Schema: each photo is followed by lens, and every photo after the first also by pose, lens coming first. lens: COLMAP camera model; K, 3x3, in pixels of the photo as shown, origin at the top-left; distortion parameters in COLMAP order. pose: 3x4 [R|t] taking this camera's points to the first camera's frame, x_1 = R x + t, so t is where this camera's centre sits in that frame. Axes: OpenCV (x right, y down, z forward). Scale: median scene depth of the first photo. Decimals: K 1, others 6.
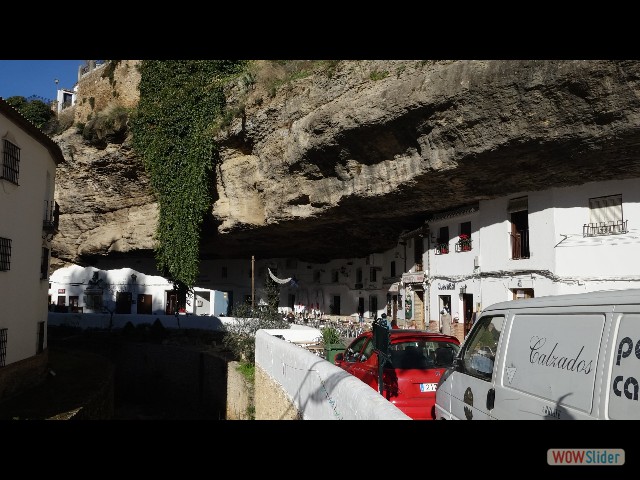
lens RADIAL K [[464.0, 0, 323.7], [0, 464.0, 240.2], [0, 0, 1]] dist [-0.012880, -0.006896]
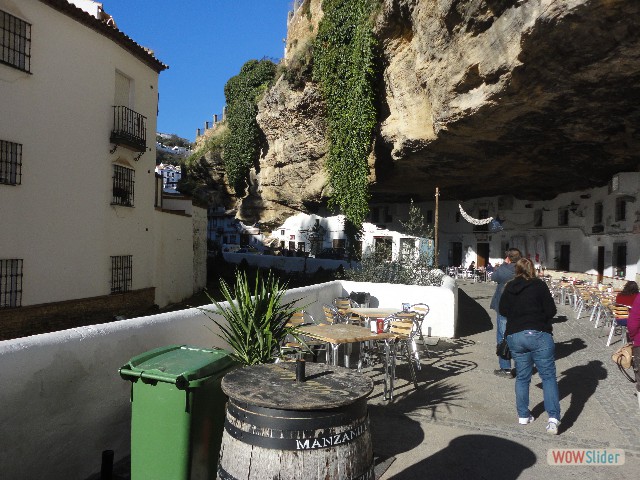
lens RADIAL K [[464.0, 0, 315.2], [0, 464.0, 235.4], [0, 0, 1]] dist [-0.012880, -0.006896]
pose [[0.867984, 0.016585, -0.496315, 0.048839], [0.029616, 0.995934, 0.085075, 0.037043], [0.495708, -0.088542, 0.863964, 0.212735]]
